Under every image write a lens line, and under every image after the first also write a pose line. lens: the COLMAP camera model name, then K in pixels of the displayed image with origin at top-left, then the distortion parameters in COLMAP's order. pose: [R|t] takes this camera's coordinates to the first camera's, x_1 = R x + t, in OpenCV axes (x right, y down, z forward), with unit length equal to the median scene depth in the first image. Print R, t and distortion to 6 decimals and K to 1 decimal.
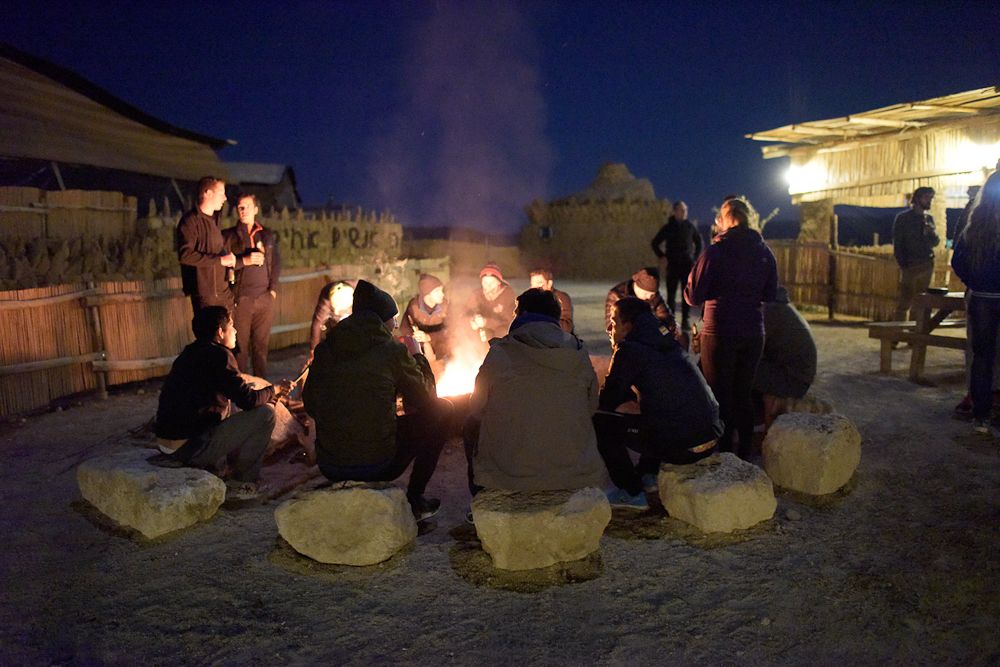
lens RADIAL K [[877.2, 0, 500.0], [0, 877.2, 333.5], [0, 0, 1]] dist [-0.073694, 0.102448]
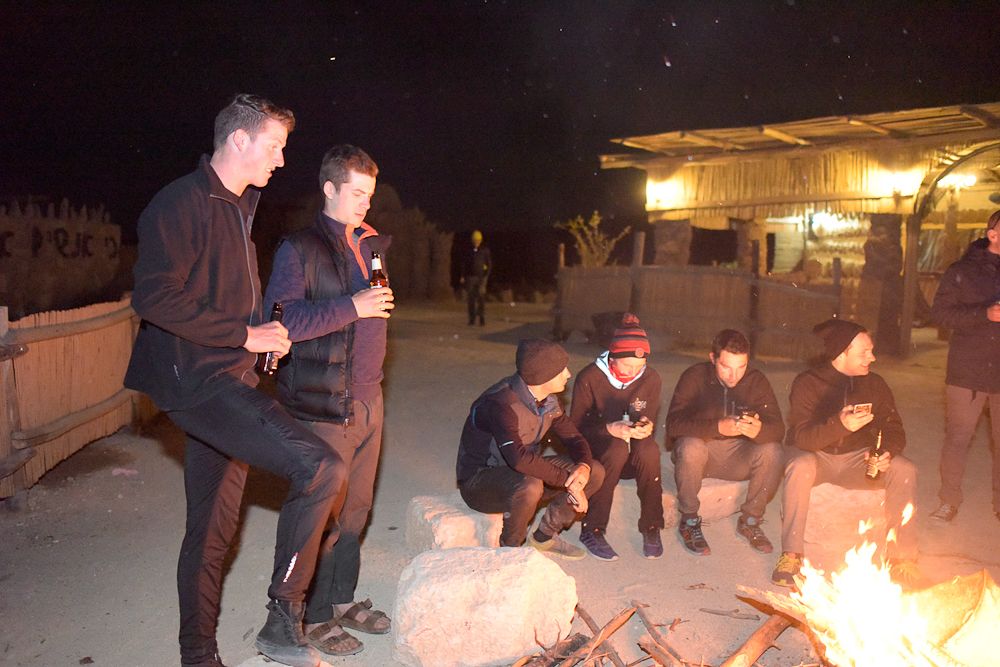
lens RADIAL K [[877.2, 0, 500.0], [0, 877.2, 333.5], [0, 0, 1]] dist [-0.073694, 0.102448]
pose [[0.908327, -0.008492, 0.418175, -0.182783], [0.012690, 0.999893, -0.007259, -0.035062], [-0.418068, 0.011900, 0.908338, 0.286259]]
